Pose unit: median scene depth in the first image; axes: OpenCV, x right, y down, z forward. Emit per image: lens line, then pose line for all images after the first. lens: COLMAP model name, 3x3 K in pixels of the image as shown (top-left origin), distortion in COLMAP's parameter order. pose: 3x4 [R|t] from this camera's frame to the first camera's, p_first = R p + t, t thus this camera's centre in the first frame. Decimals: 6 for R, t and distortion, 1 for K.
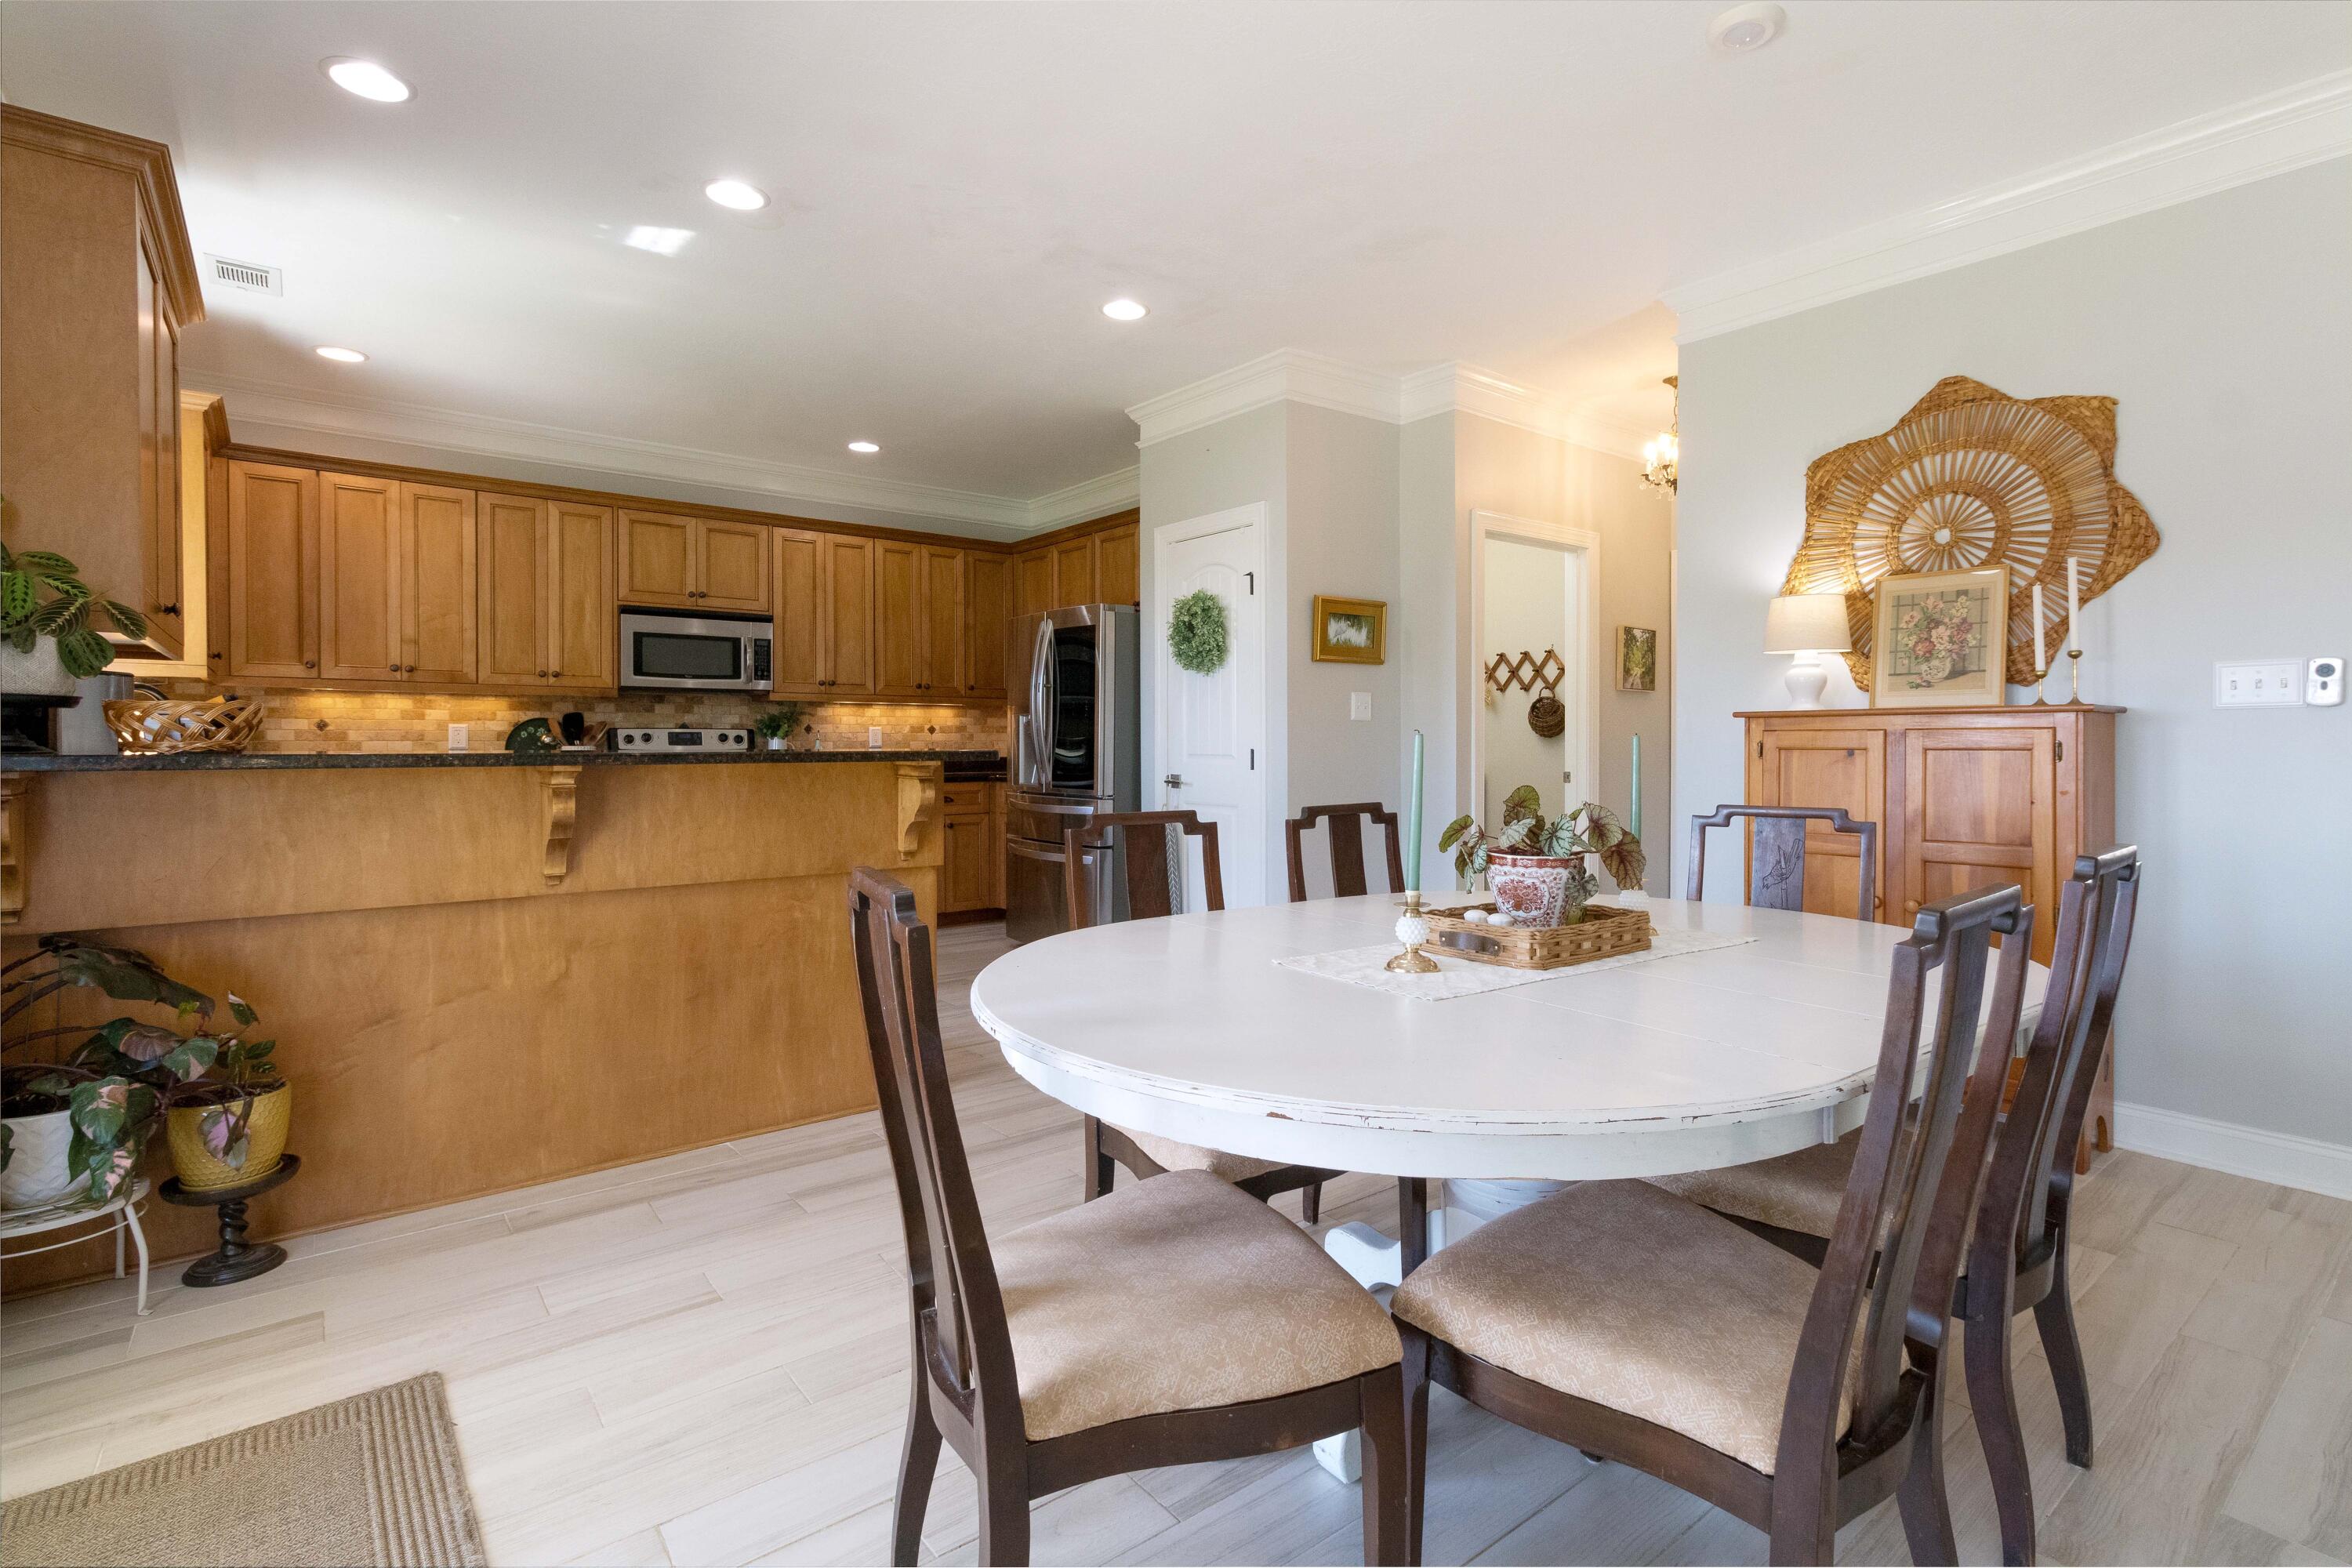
lens RADIAL K [[1101.5, 0, 1172.9], [0, 1101.5, 750.2], [0, 0, 1]] dist [0.001850, 0.000324]
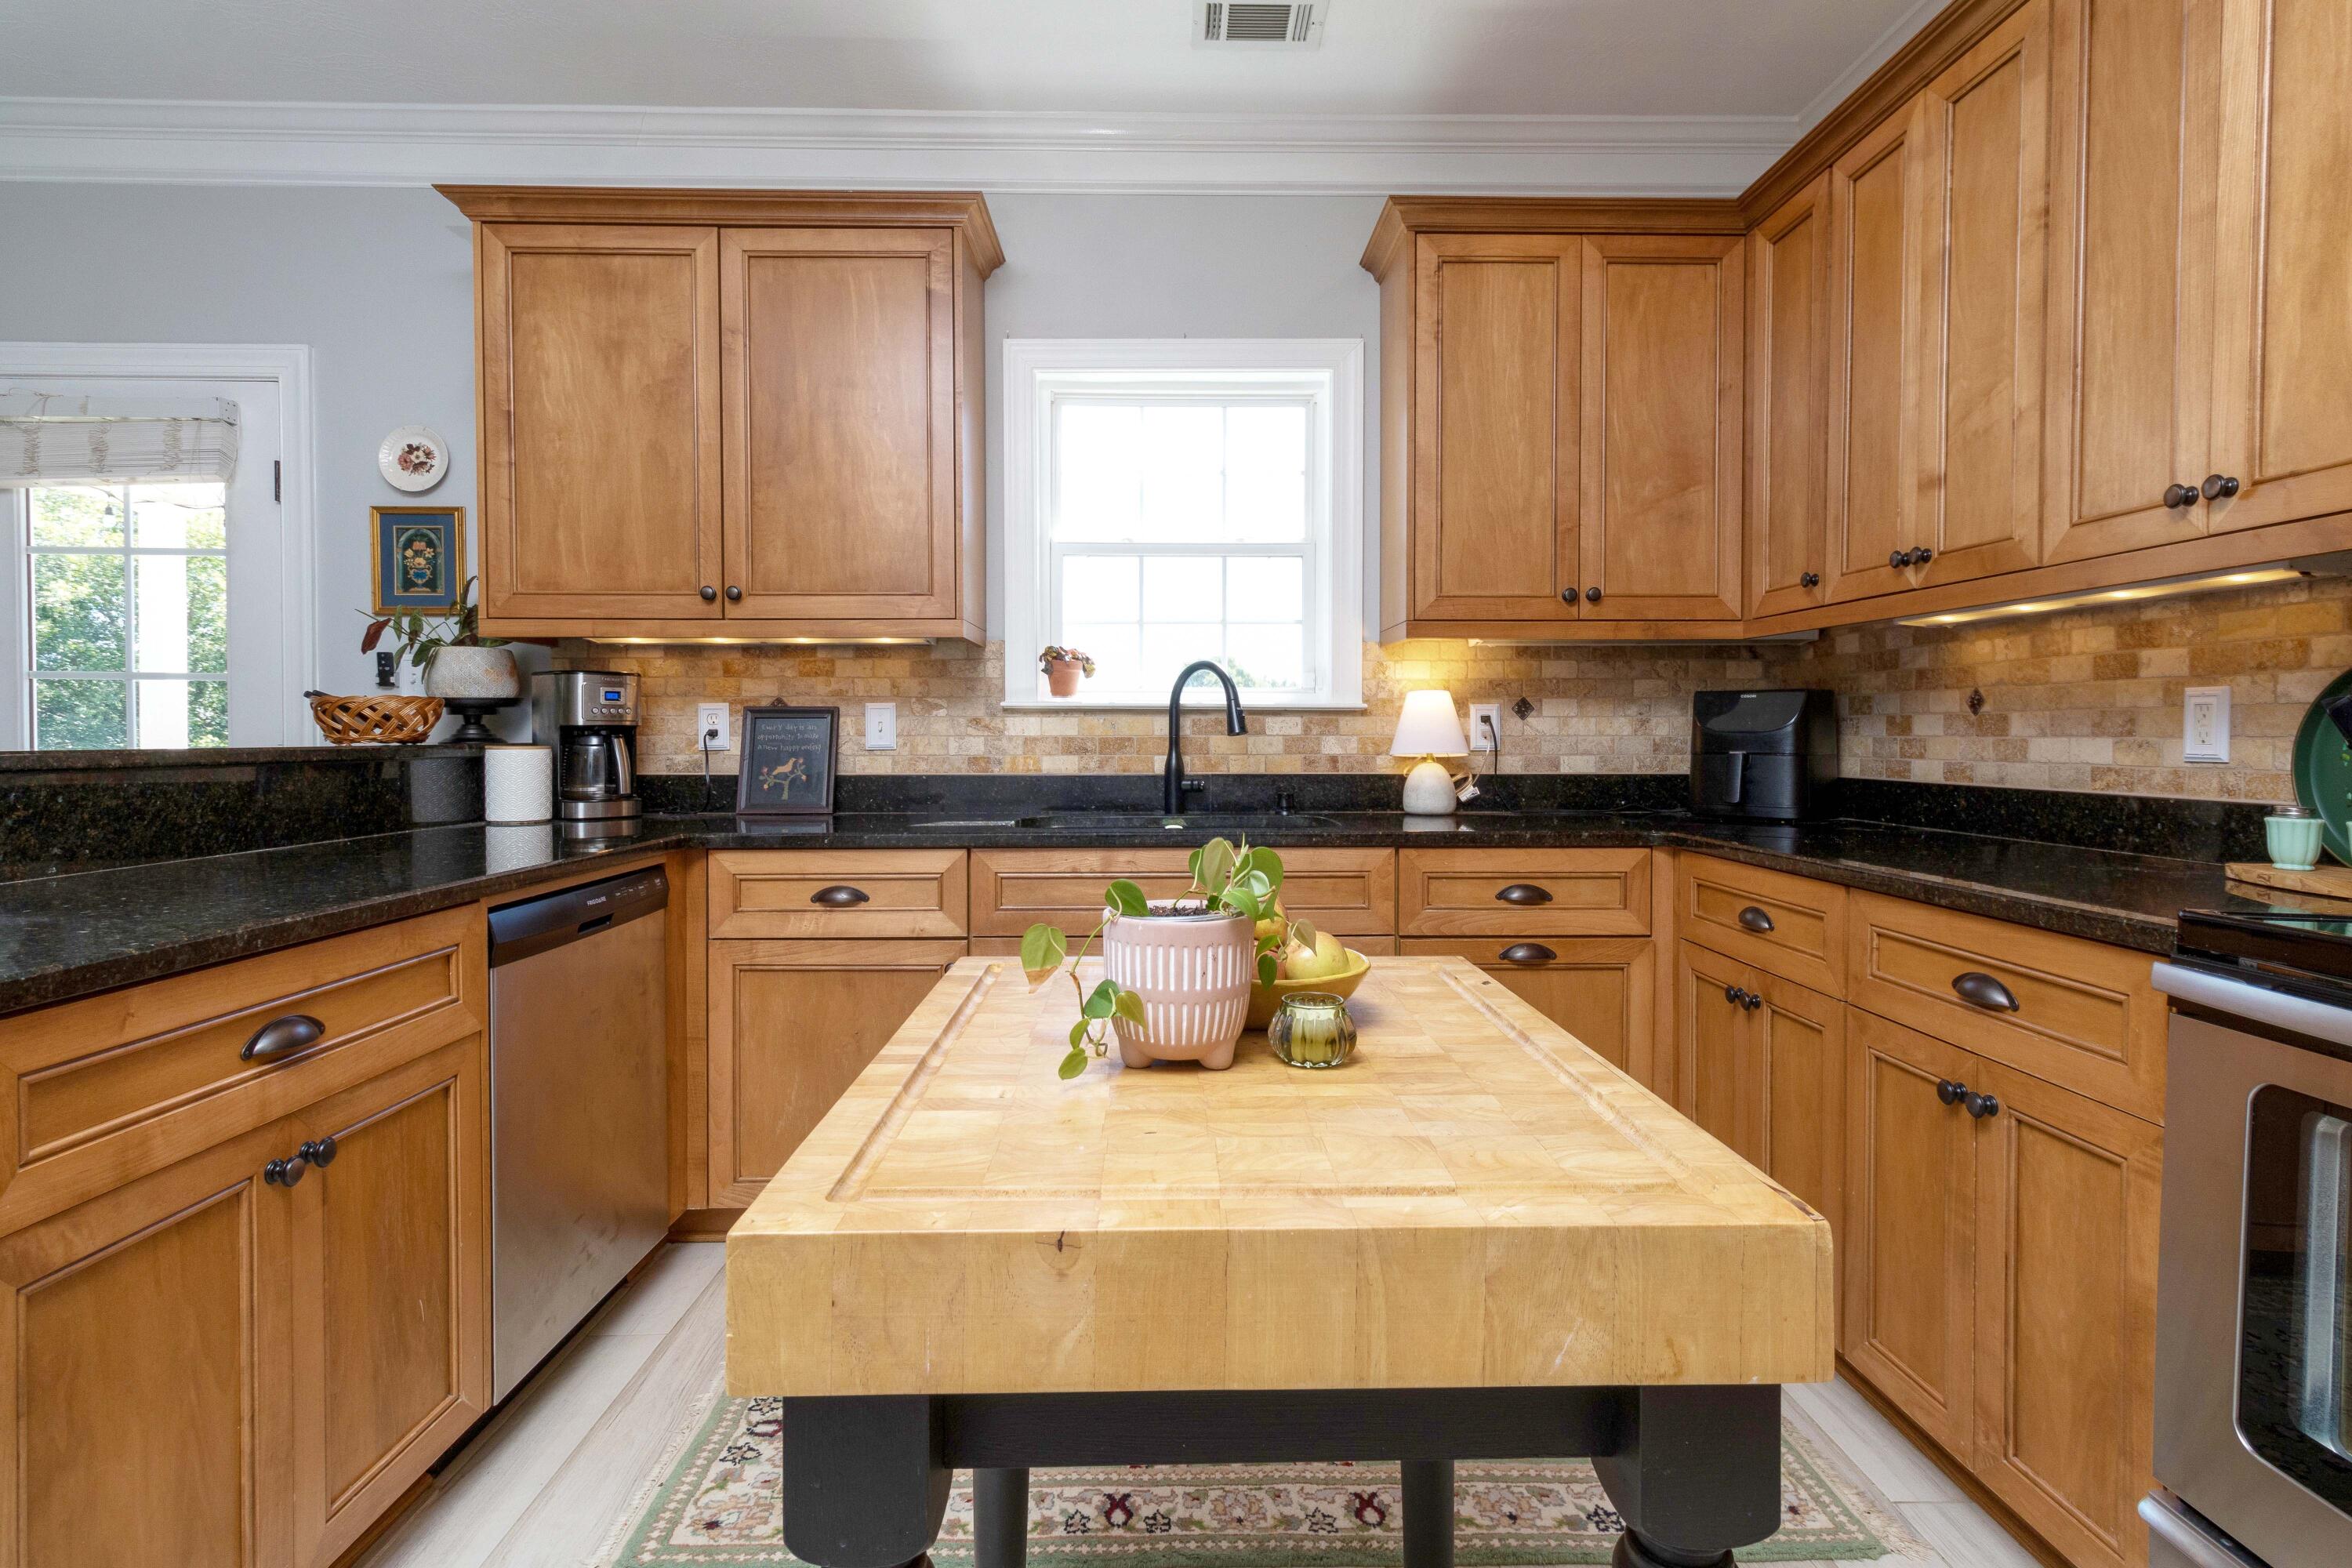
lens RADIAL K [[1139.3, 0, 1175.1], [0, 1139.3, 751.0], [0, 0, 1]] dist [0.002467, 0.008860]
pose [[-0.608482, 0.012154, -0.793474, -0.173164], [-0.006156, 0.999780, 0.020035, -0.008336], [0.793544, 0.017076, -0.608274, 0.924459]]
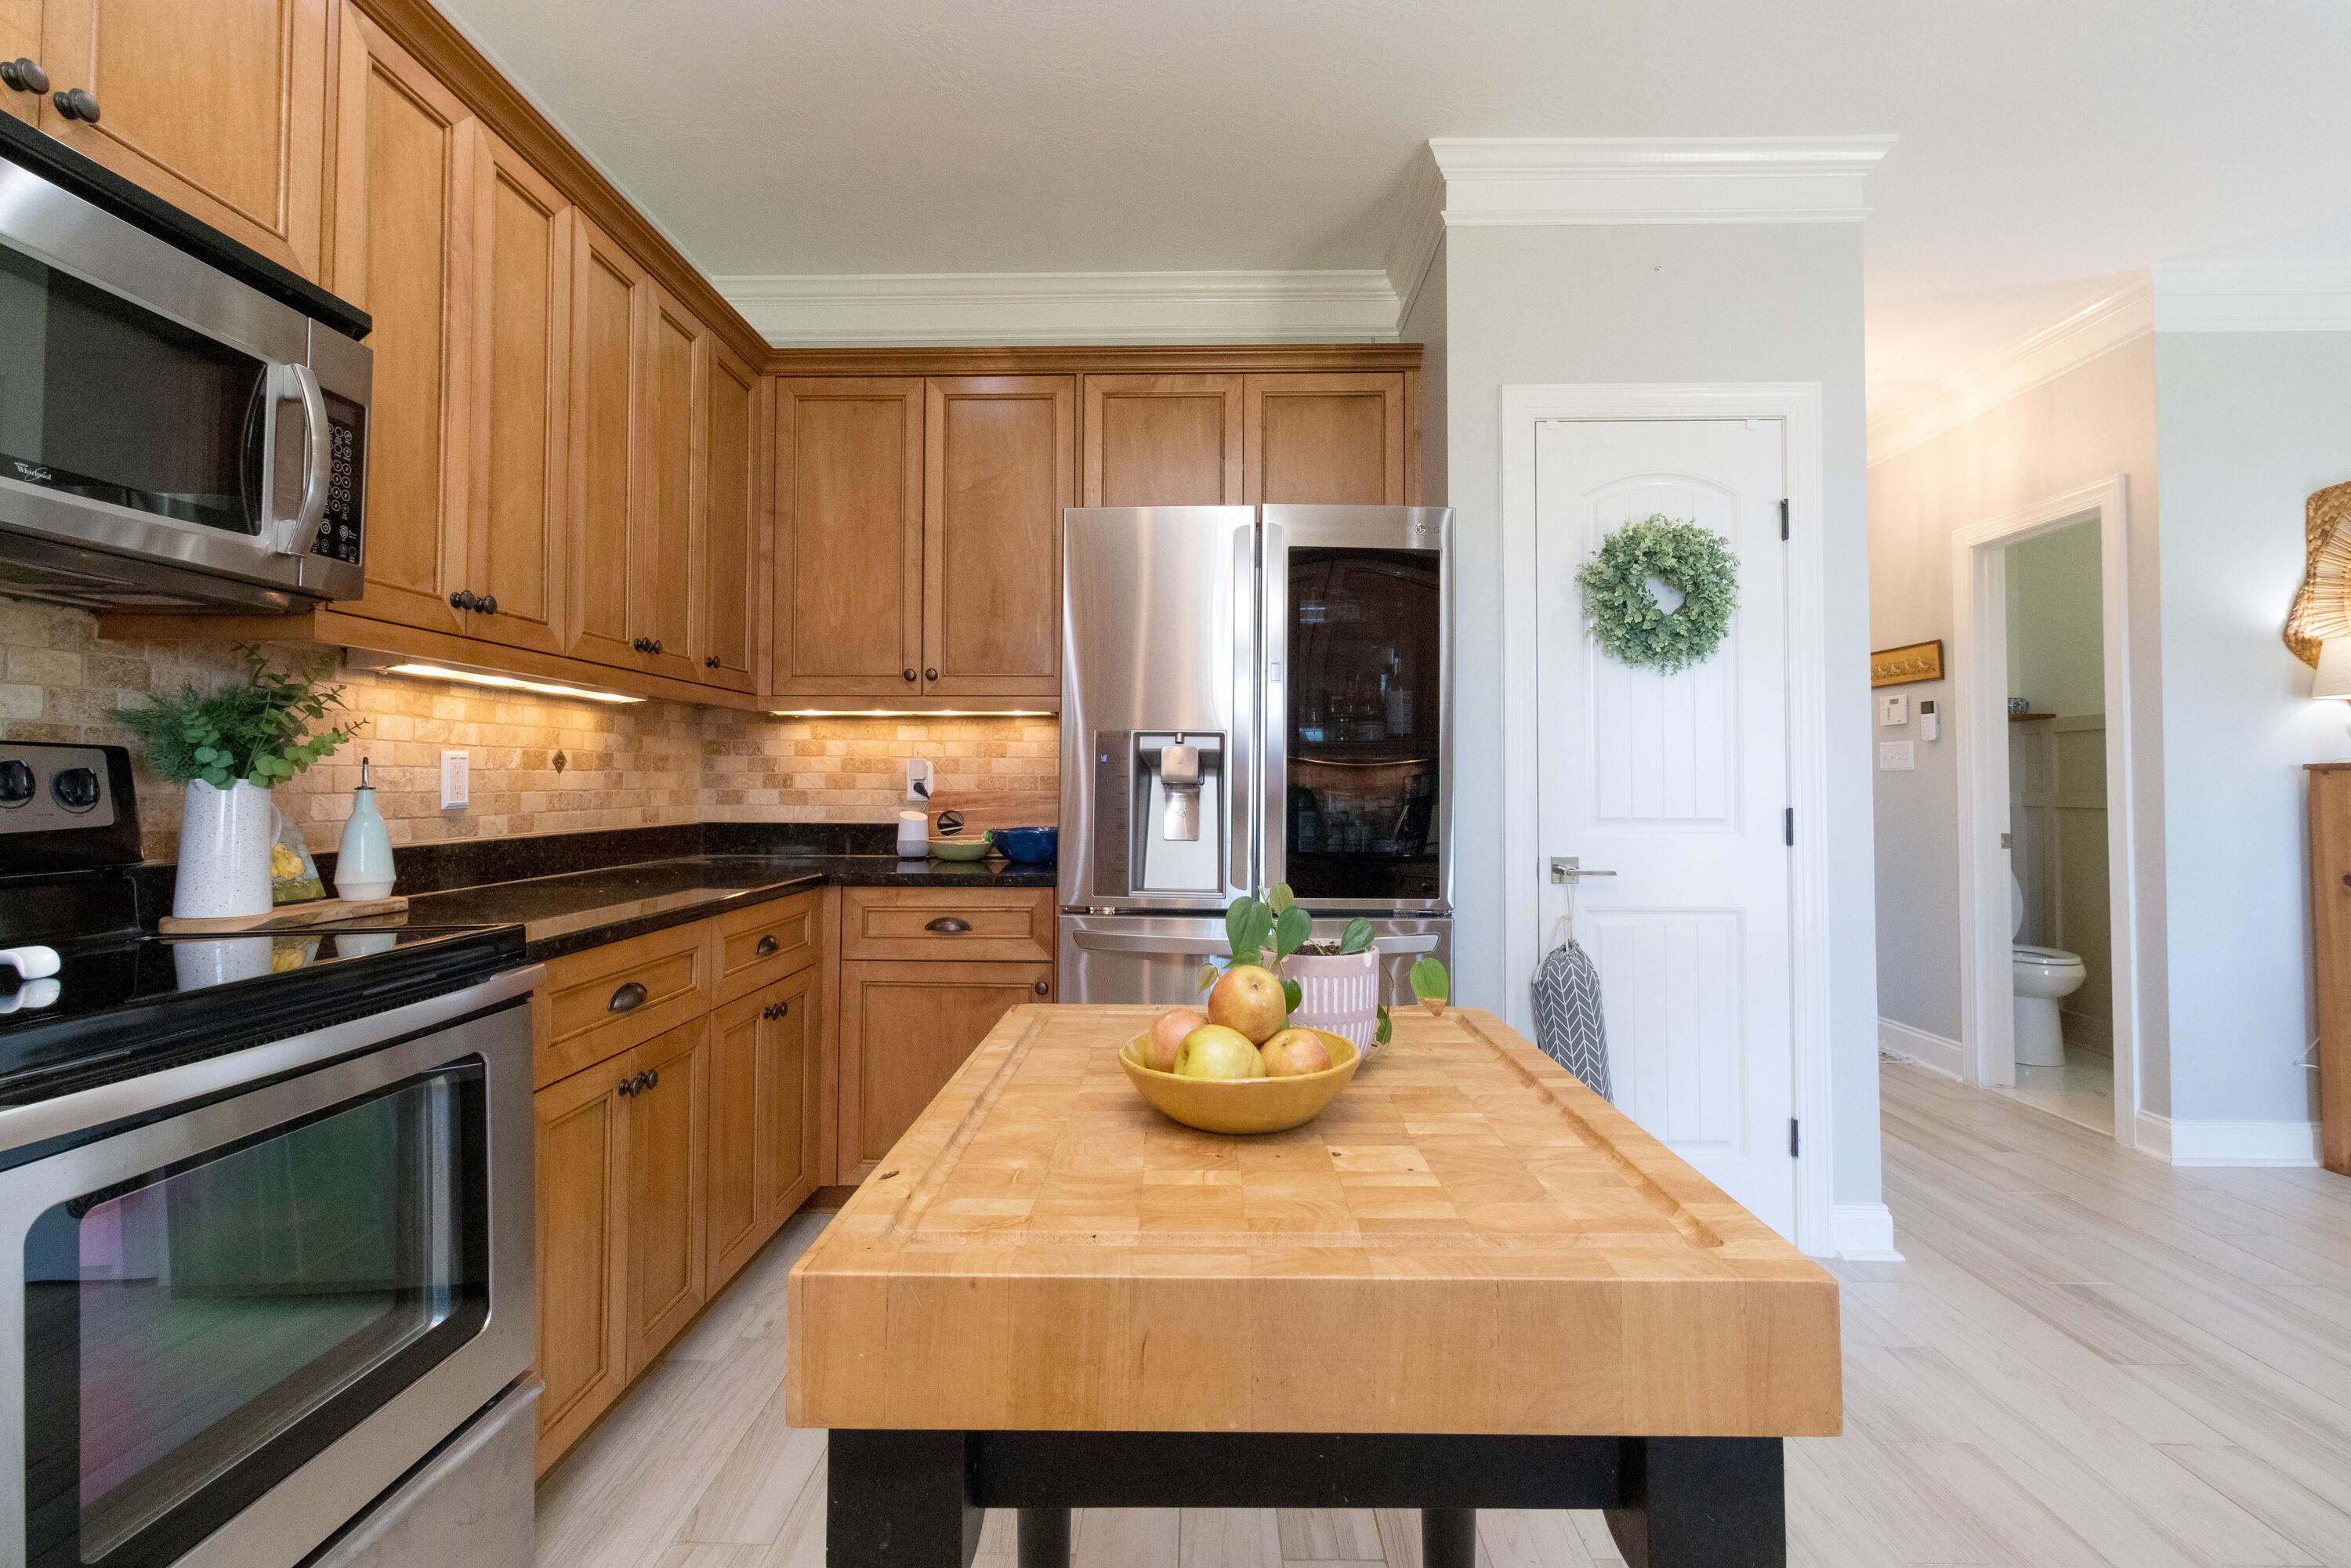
lens RADIAL K [[1072.4, 0, 1175.5], [0, 1072.4, 784.0], [0, 0, 1]] dist [0.012380, 0.000275]
pose [[0.637084, 0.002798, 0.770789, -0.464270], [0.004258, 0.999965, -0.007149, -0.008399], [-0.770783, 0.007837, 0.637050, 0.723076]]
